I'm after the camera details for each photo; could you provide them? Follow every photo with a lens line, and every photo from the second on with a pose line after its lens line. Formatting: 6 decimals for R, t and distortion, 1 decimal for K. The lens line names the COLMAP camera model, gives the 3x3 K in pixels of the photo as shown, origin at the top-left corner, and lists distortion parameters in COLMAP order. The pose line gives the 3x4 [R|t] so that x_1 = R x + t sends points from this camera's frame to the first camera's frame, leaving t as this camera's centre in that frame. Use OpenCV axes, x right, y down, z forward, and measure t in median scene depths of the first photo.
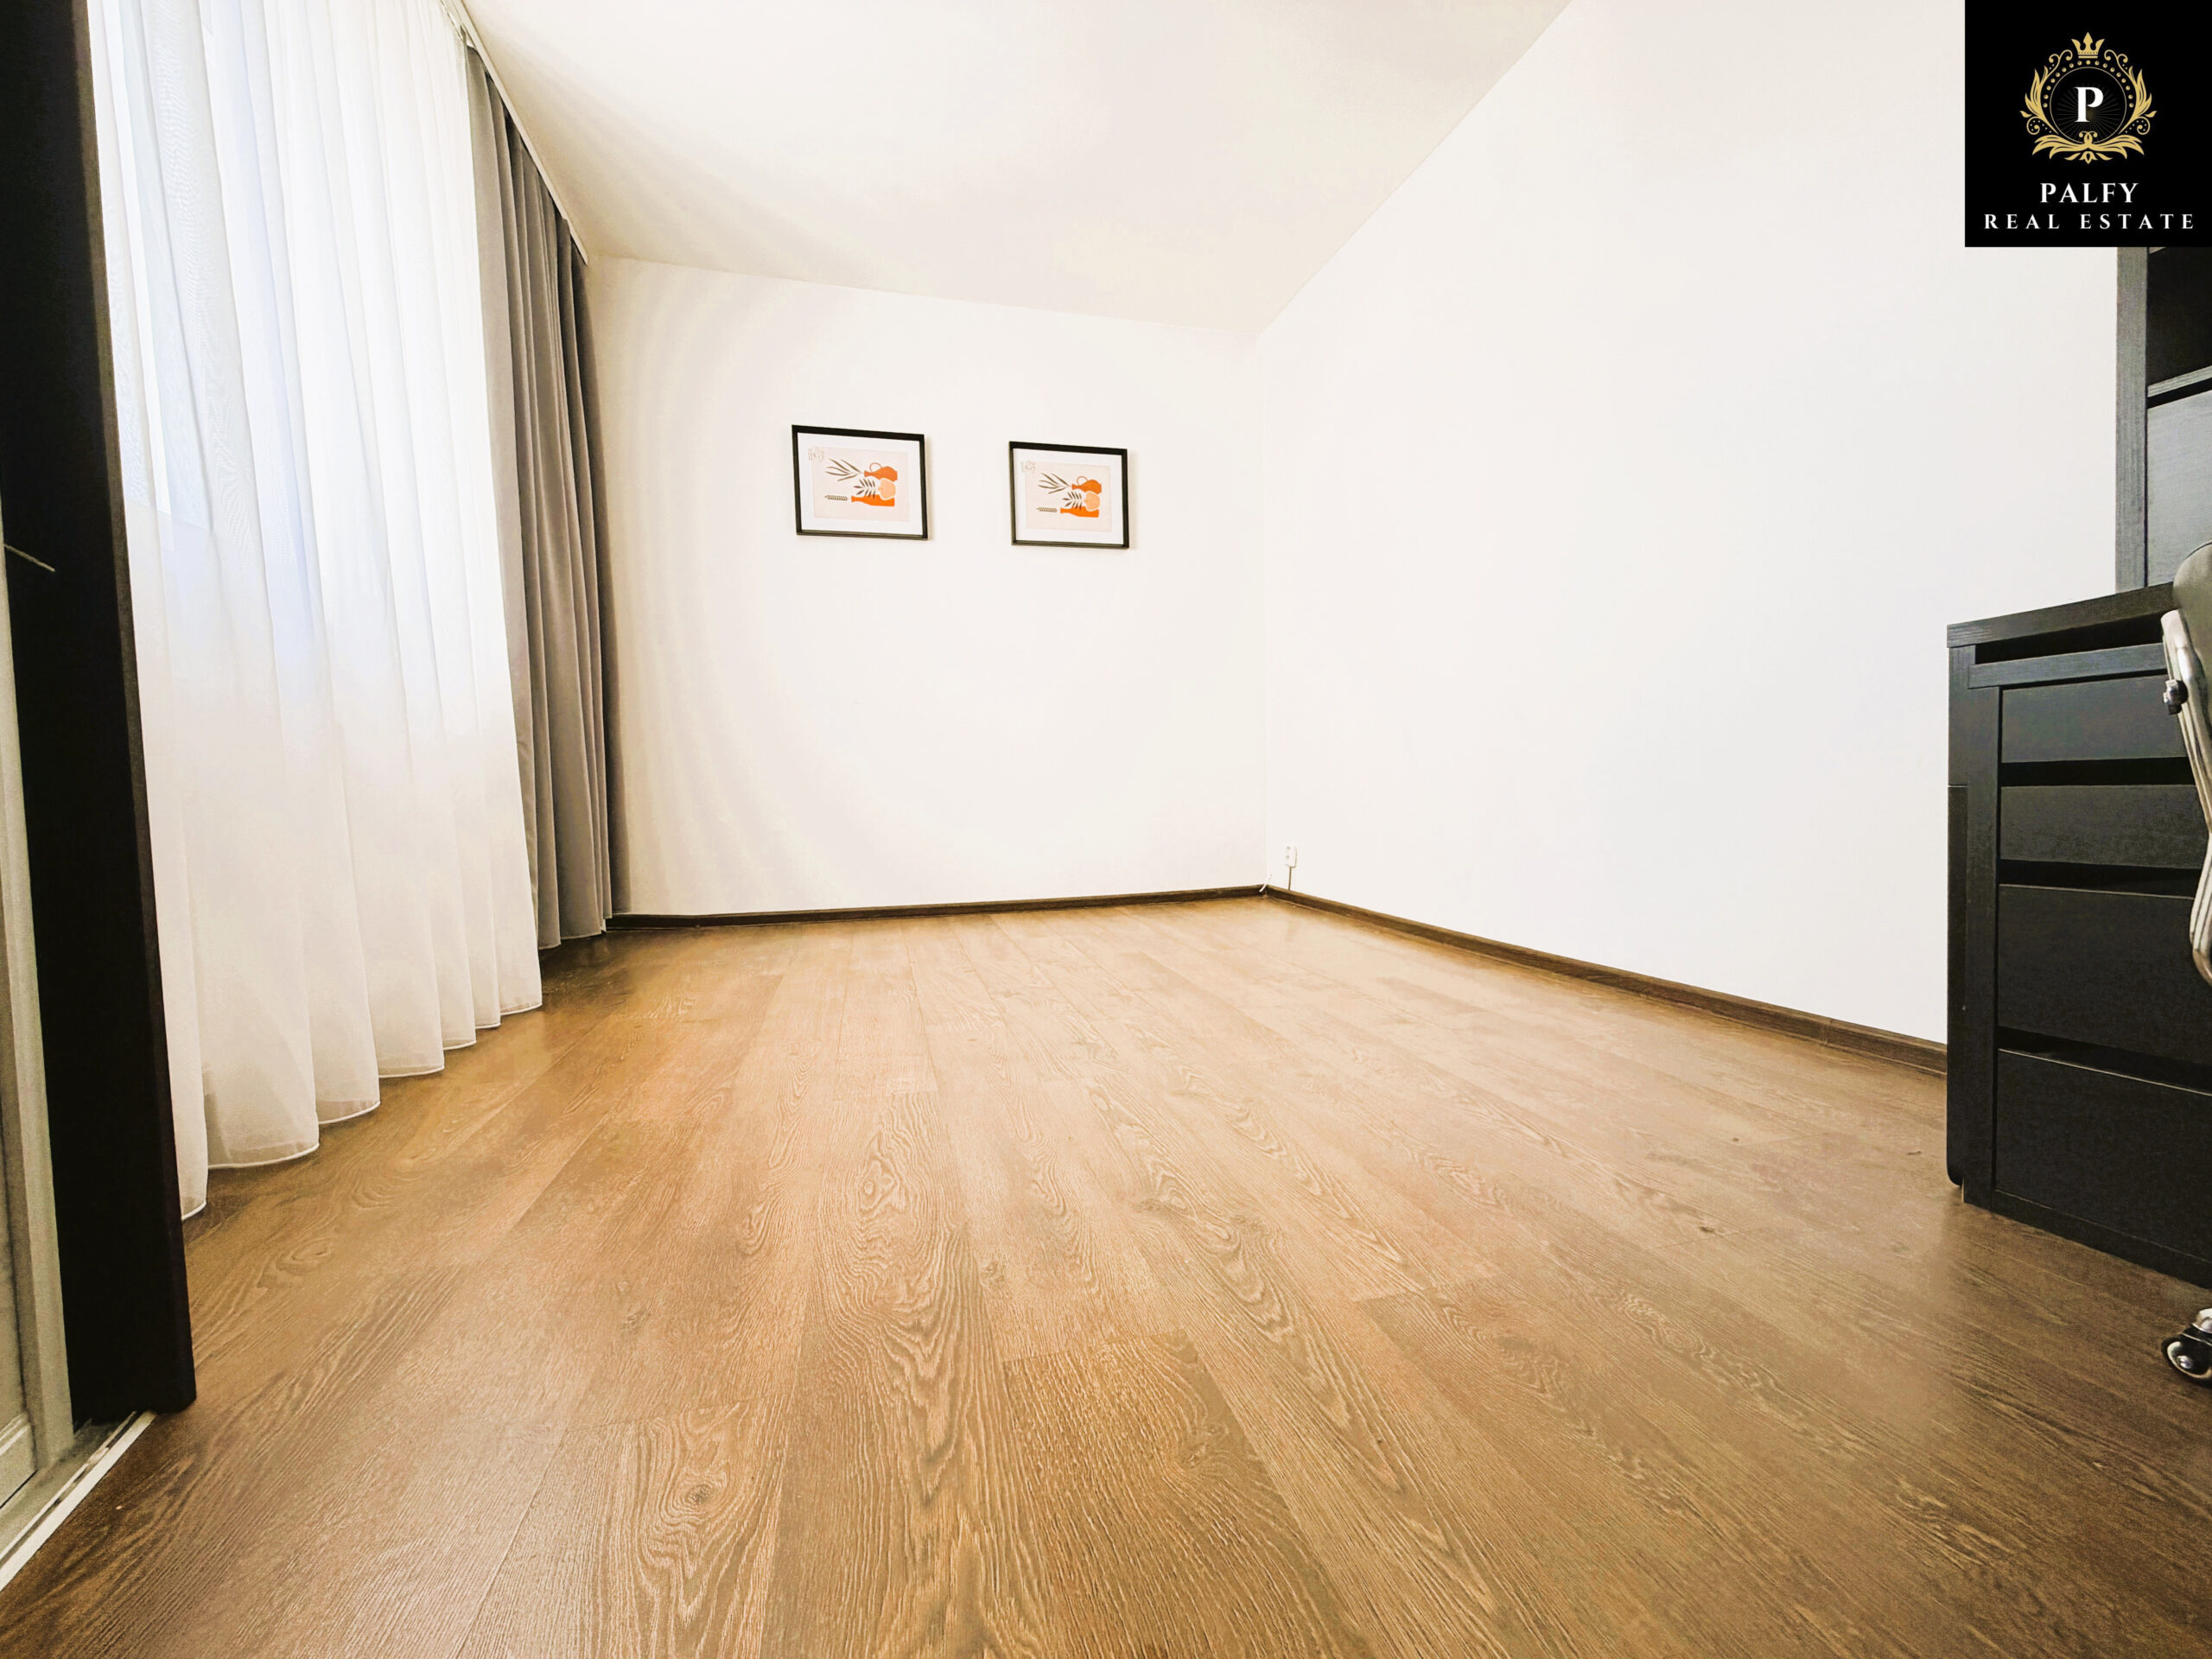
lens RADIAL K [[881.6, 0, 1100.8], [0, 881.6, 829.3], [0, 0, 1]] dist [0.001100, 0.000135]
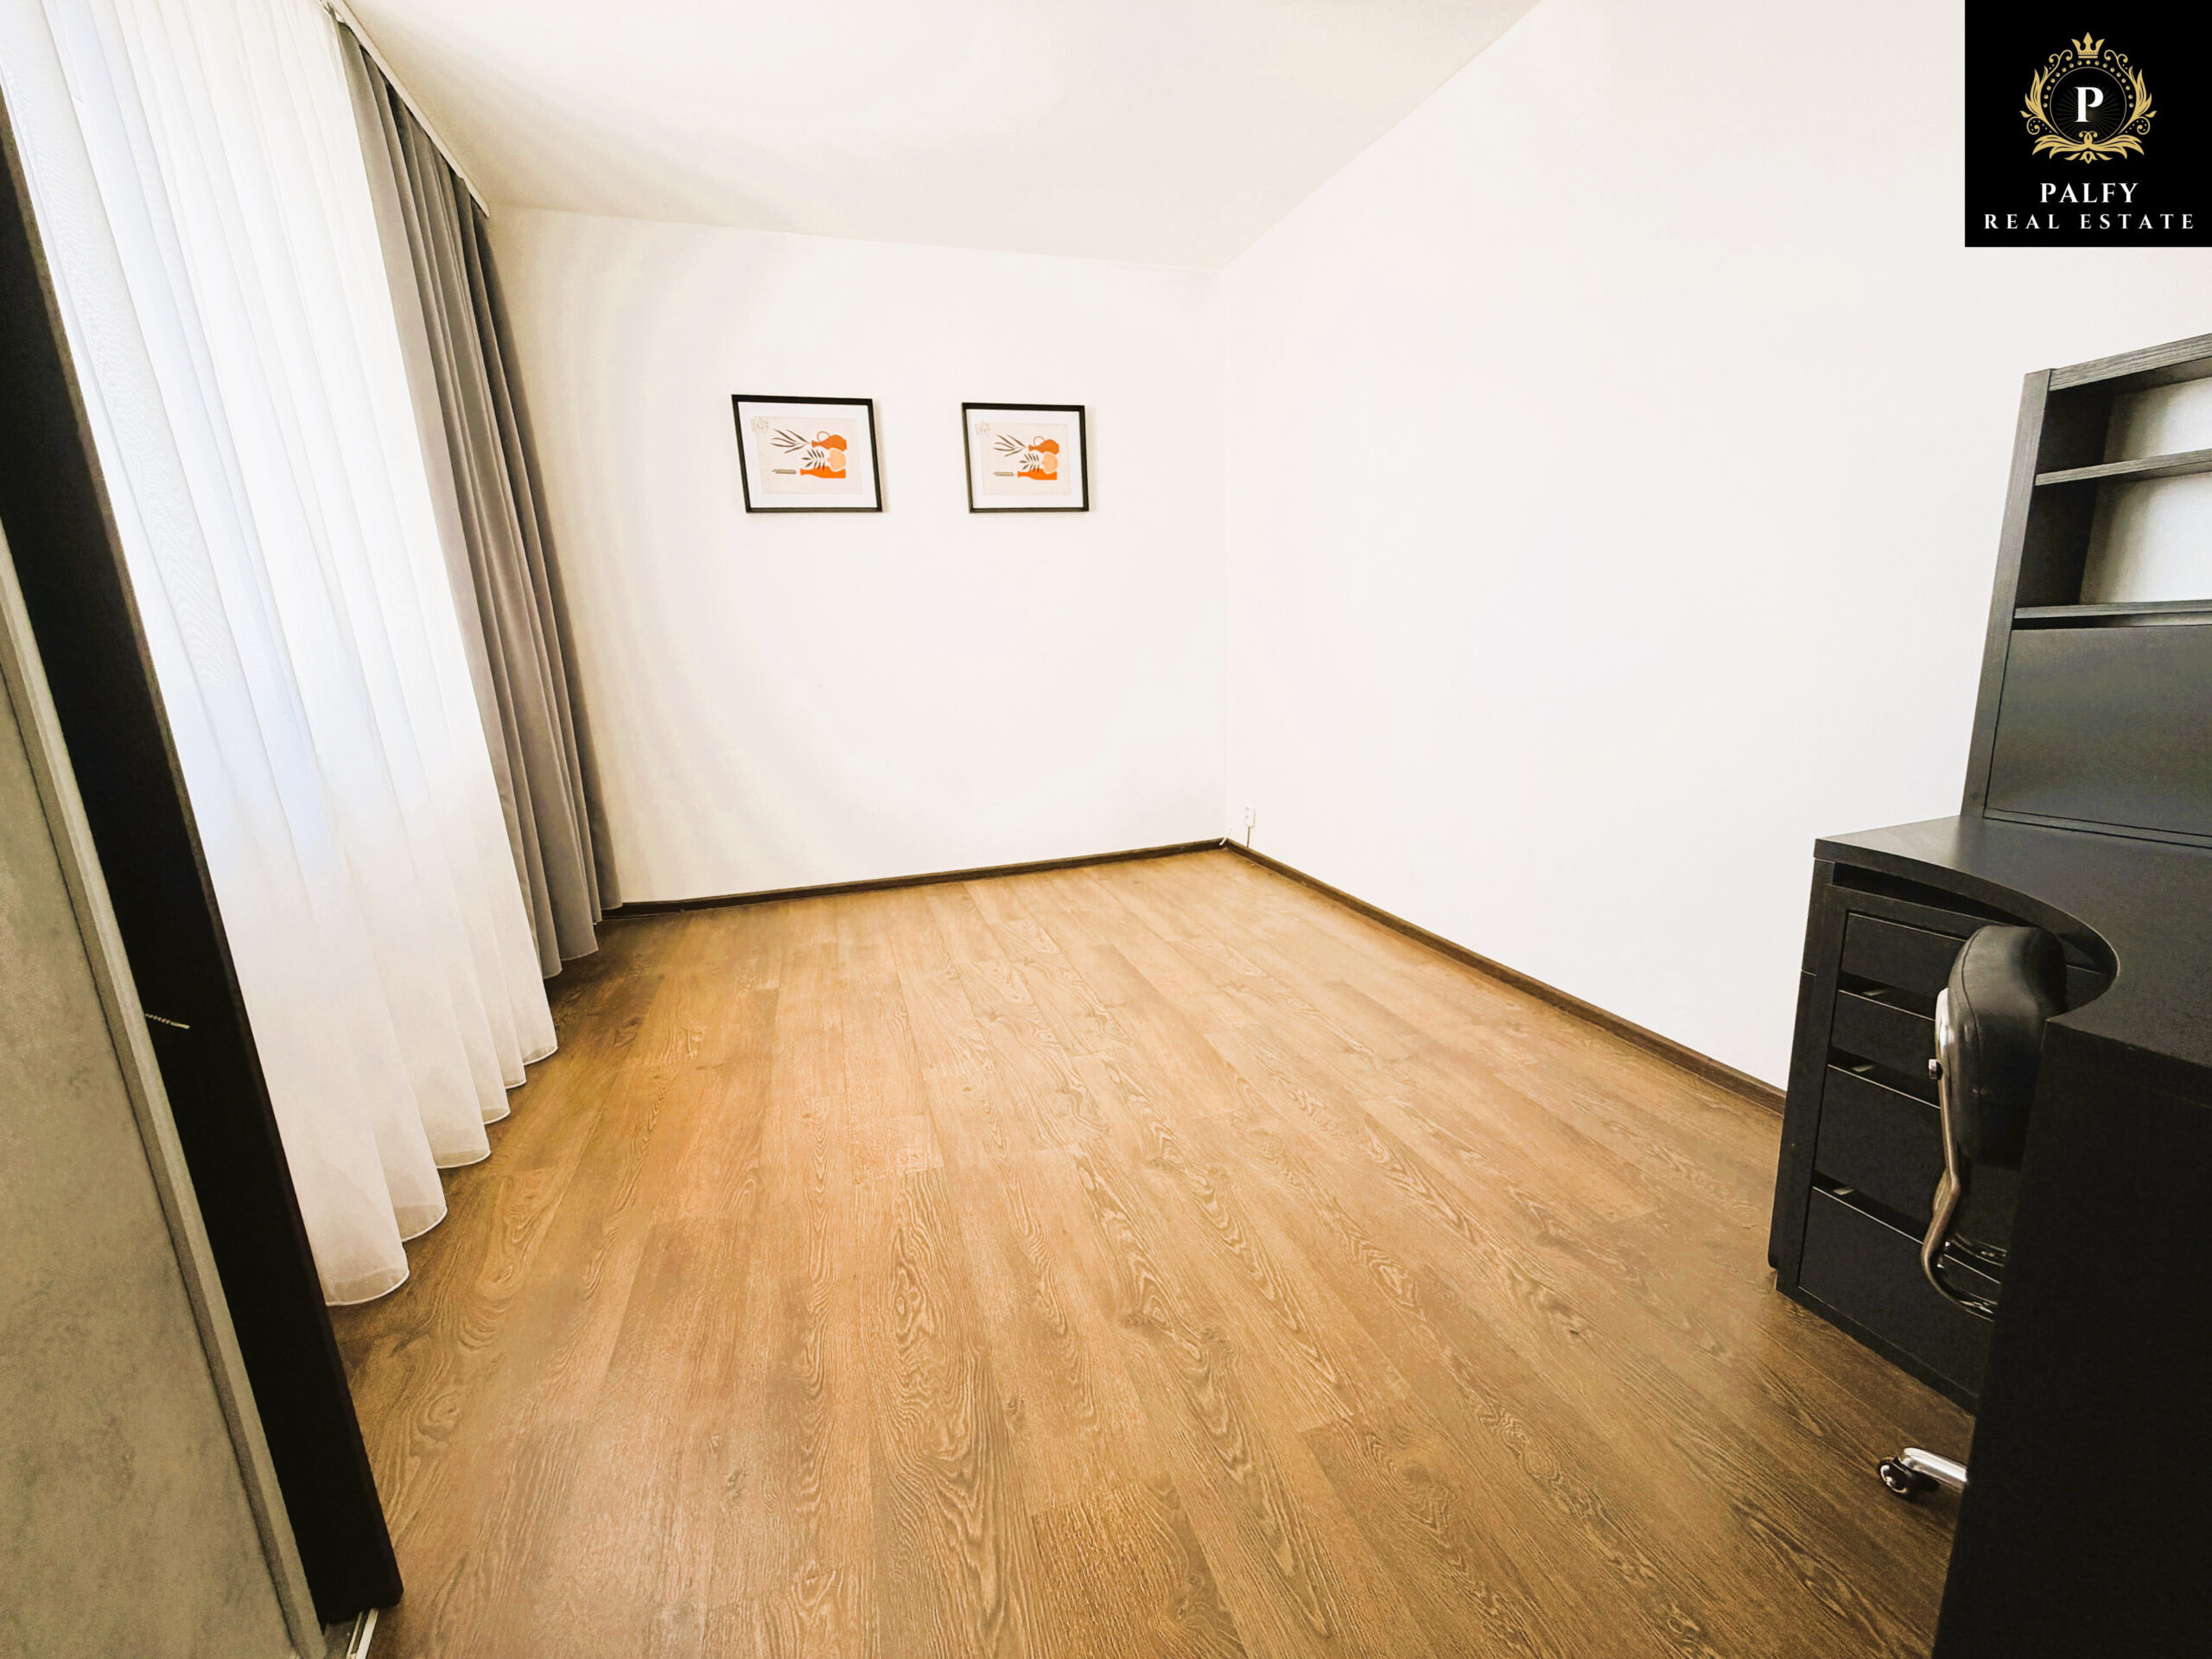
lens RADIAL K [[881.6, 0, 1100.7], [0, 881.6, 828.6], [0, 0, 1]] dist [0.001100, 0.000135]
pose [[0.998613, -0.028375, 0.044342, -0.025198], [0.020678, 0.986028, 0.165291, -0.409642], [-0.048413, -0.164145, 0.985247, -0.084188]]
